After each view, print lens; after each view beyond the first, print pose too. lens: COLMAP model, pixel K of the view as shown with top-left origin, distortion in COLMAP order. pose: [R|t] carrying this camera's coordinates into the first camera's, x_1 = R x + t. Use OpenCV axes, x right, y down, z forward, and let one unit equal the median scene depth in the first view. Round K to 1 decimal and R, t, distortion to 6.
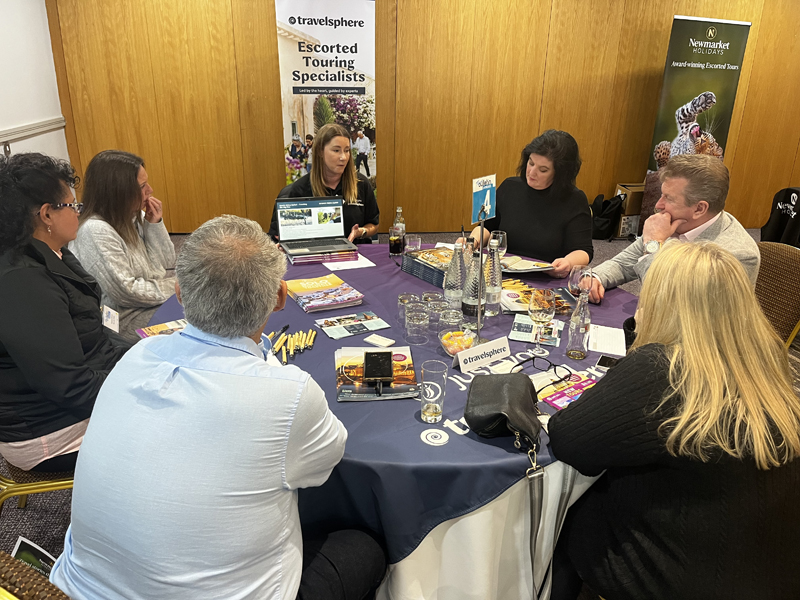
lens RADIAL K [[611.7, 0, 402.9], [0, 611.7, 294.8], [0, 0, 1]] dist [0.077547, -0.110773]
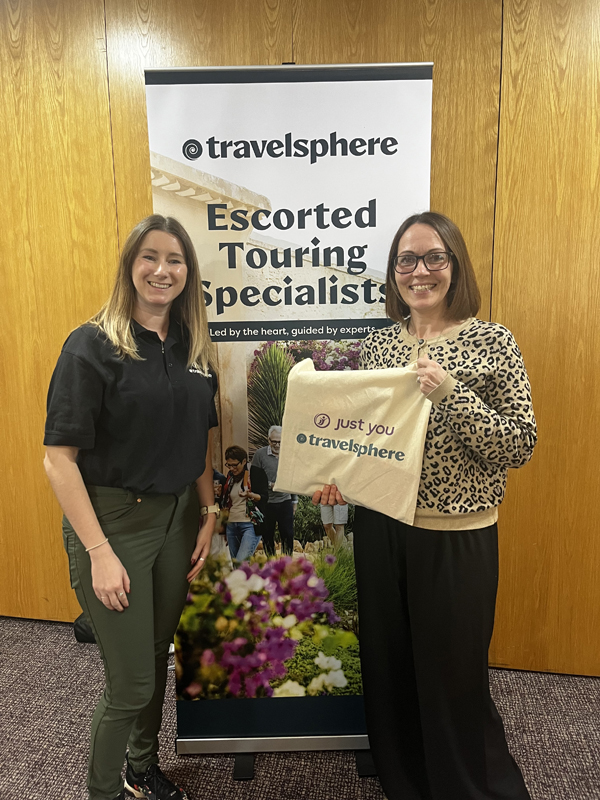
lens RADIAL K [[611.7, 0, 287.8], [0, 611.7, 394.2], [0, 0, 1]] dist [0.077547, -0.110773]
pose [[0.945481, 0.015797, -0.325292, -0.006007], [-0.077312, 0.981158, -0.177066, -0.232936], [0.316366, 0.192562, 0.928888, 0.679976]]
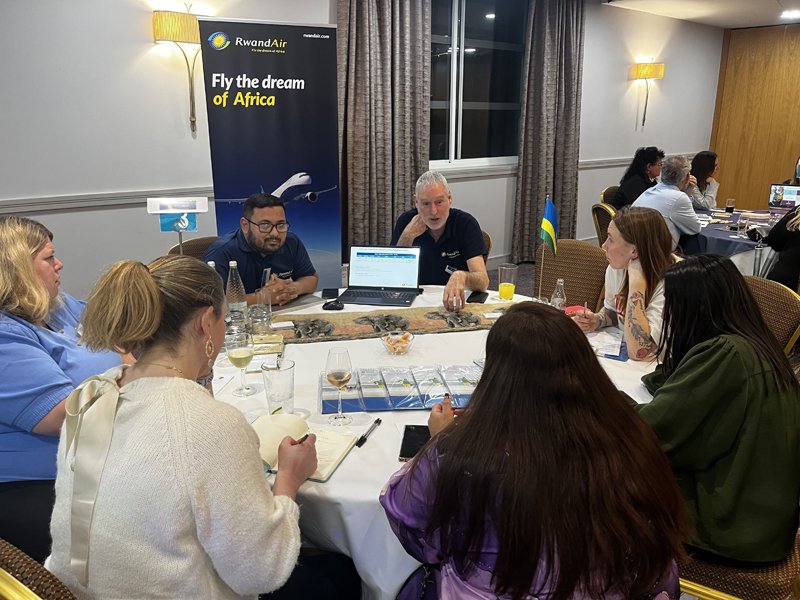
lens RADIAL K [[611.7, 0, 406.7], [0, 611.7, 298.5], [0, 0, 1]] dist [0.077547, -0.110773]
pose [[0.533000, 0.218399, -0.817443, 0.507601], [-0.284857, 0.956033, 0.069690, 0.222068], [0.796723, 0.195710, 0.571778, -0.572023]]
